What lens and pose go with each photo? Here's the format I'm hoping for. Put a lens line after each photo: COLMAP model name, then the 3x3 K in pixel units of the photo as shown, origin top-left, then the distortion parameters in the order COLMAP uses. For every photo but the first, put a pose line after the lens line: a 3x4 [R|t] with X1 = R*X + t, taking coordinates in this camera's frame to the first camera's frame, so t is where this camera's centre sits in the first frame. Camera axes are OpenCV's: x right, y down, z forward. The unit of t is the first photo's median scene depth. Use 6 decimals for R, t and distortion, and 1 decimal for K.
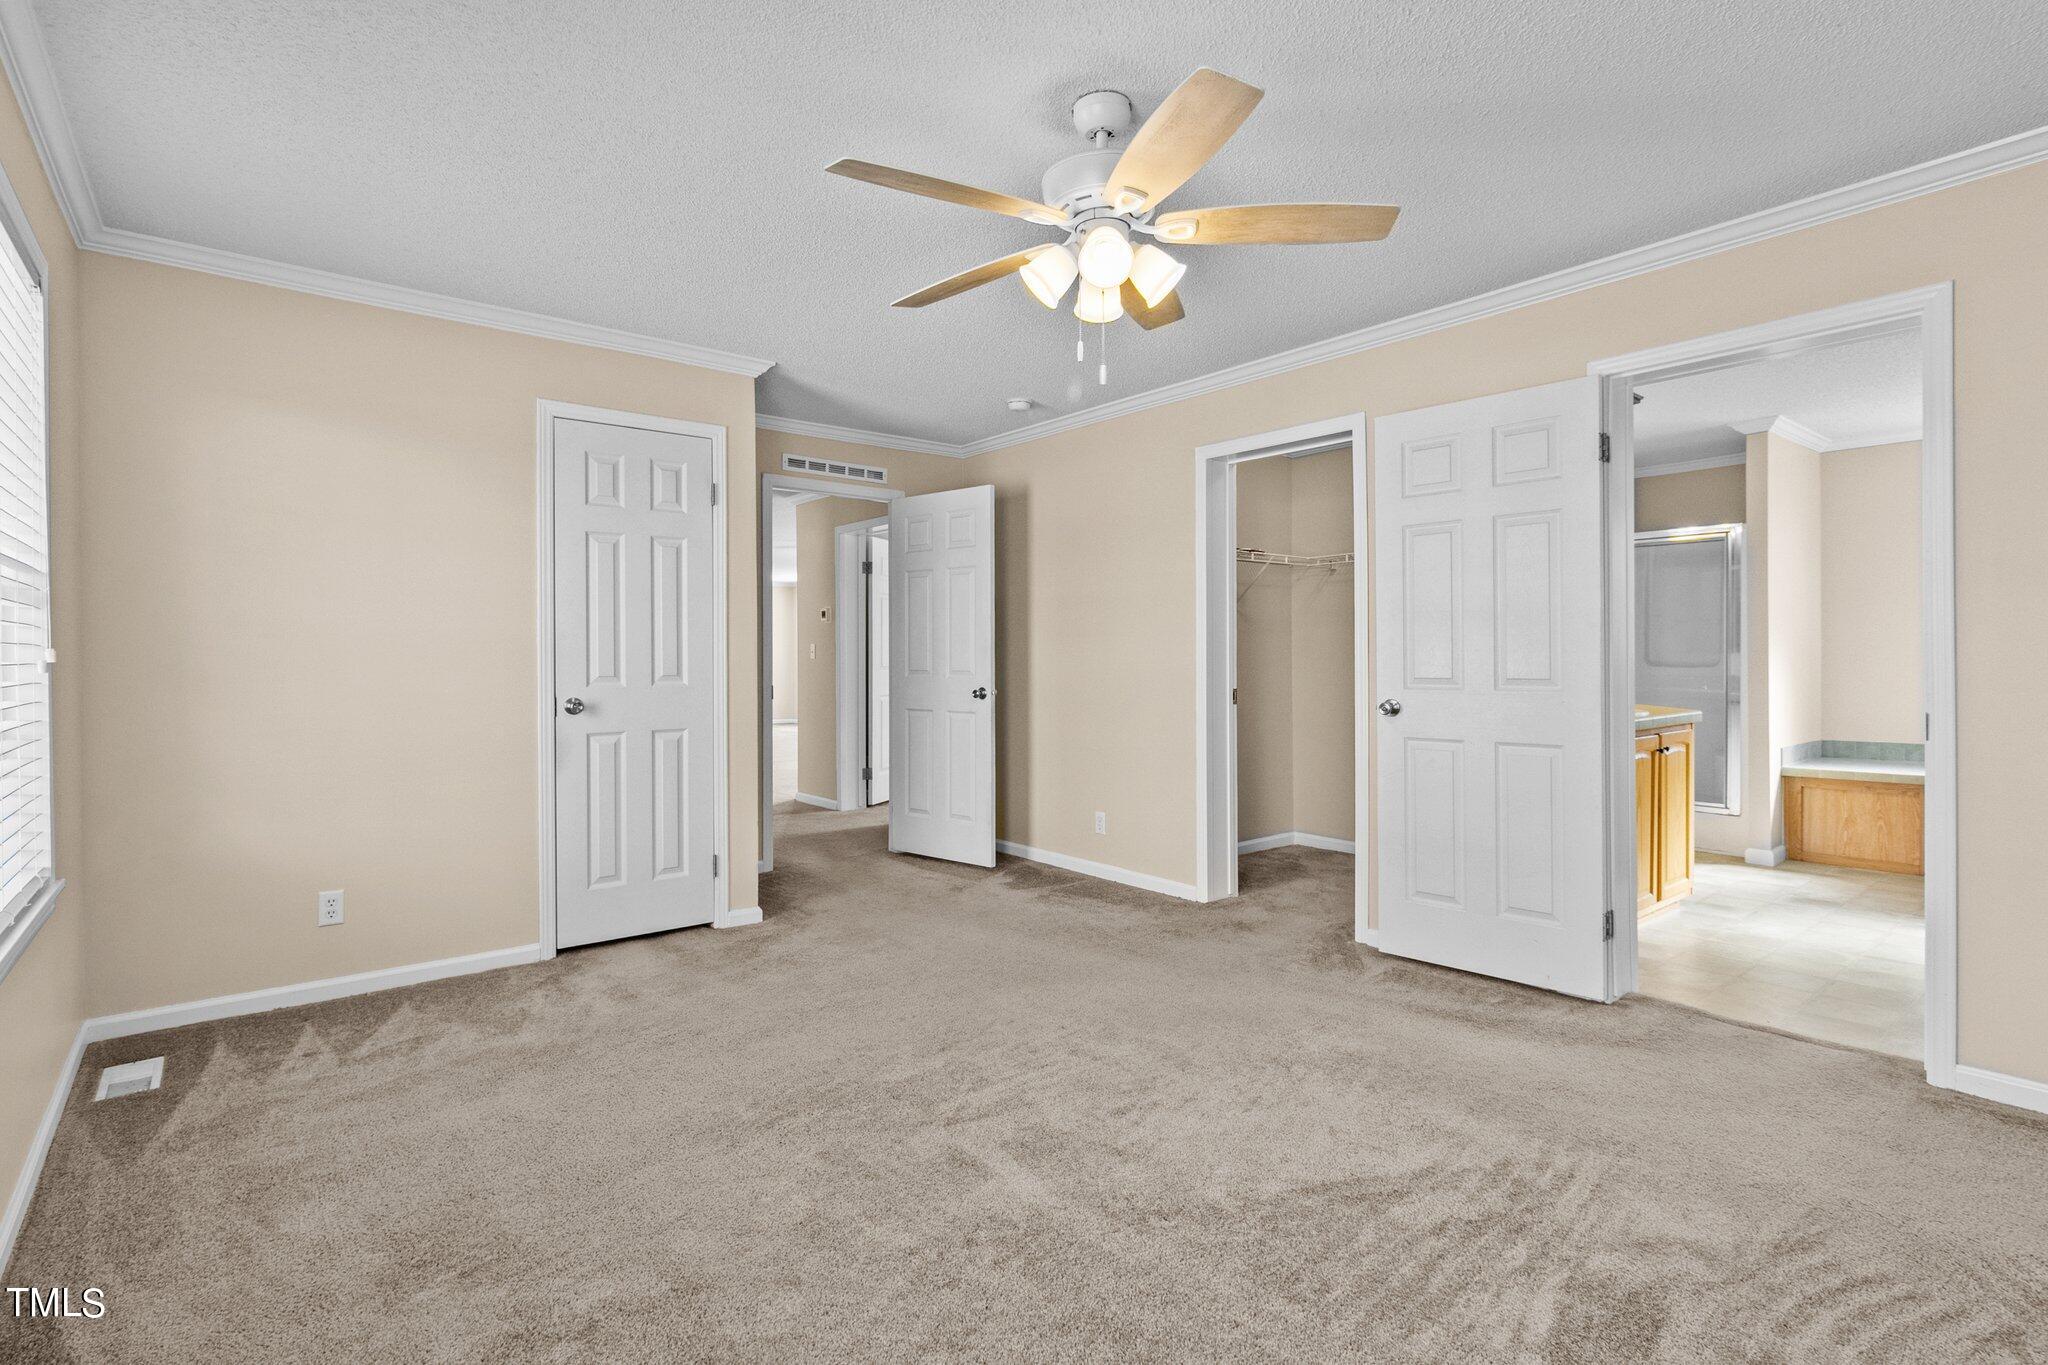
lens RADIAL K [[967.1, 0, 987.4], [0, 967.1, 676.4], [0, 0, 1]] dist [0.012337, -0.003841]
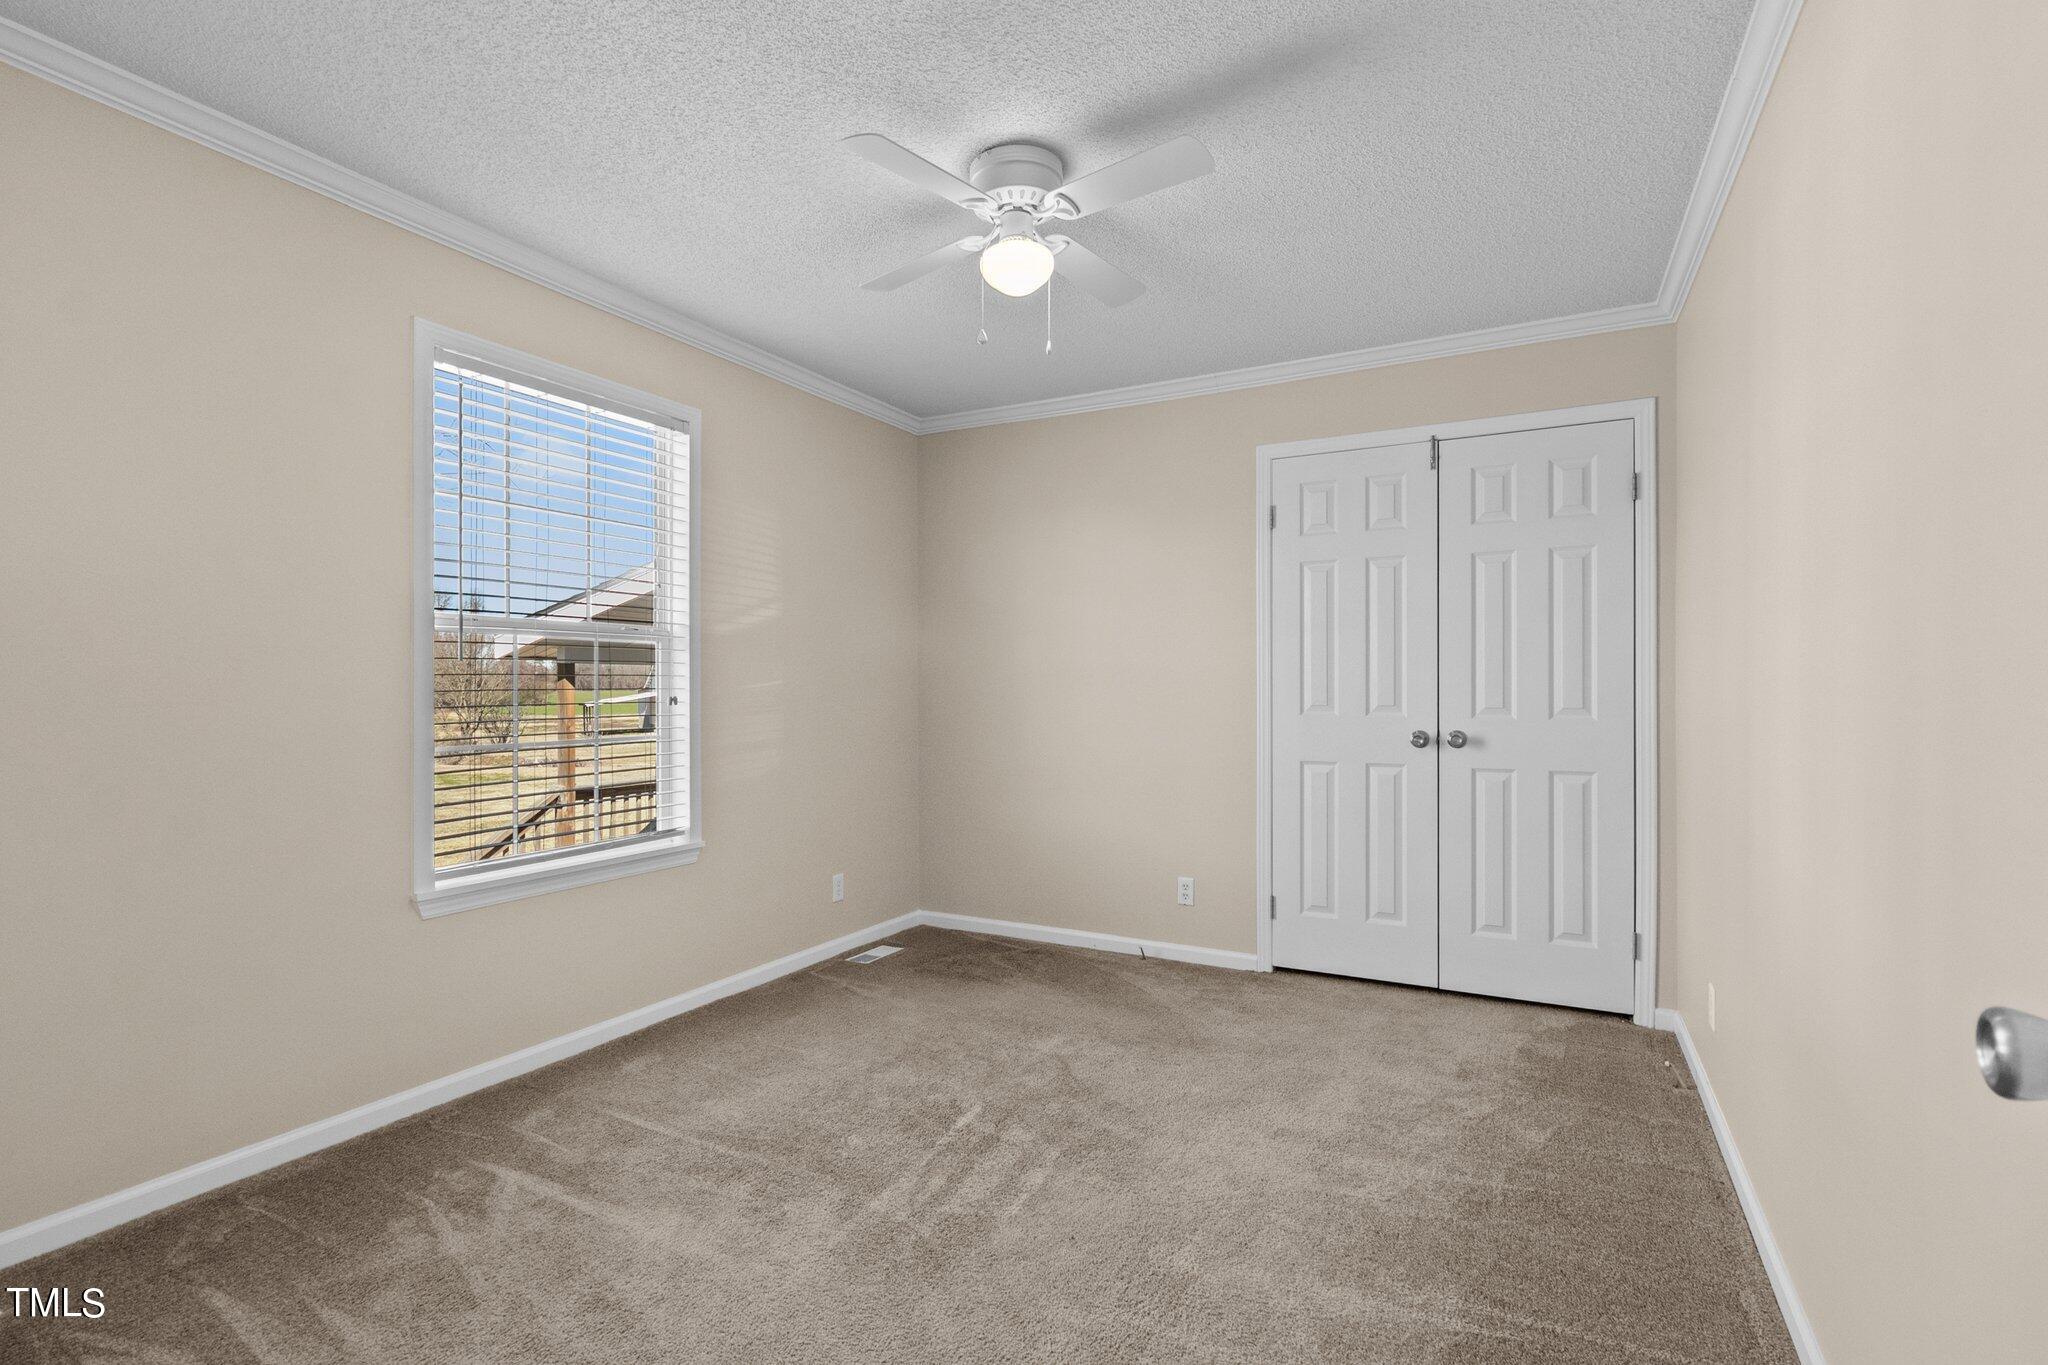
lens RADIAL K [[999.8, 0, 1013.0], [0, 999.8, 683.1], [0, 0, 1]] dist [-0.000707, -0.000365]
pose [[0.431964, -0.005681, -0.901873, 0.267632], [-0.017342, 0.999743, -0.014604, -0.001635], [0.901724, 0.021948, 0.431754, 0.183815]]
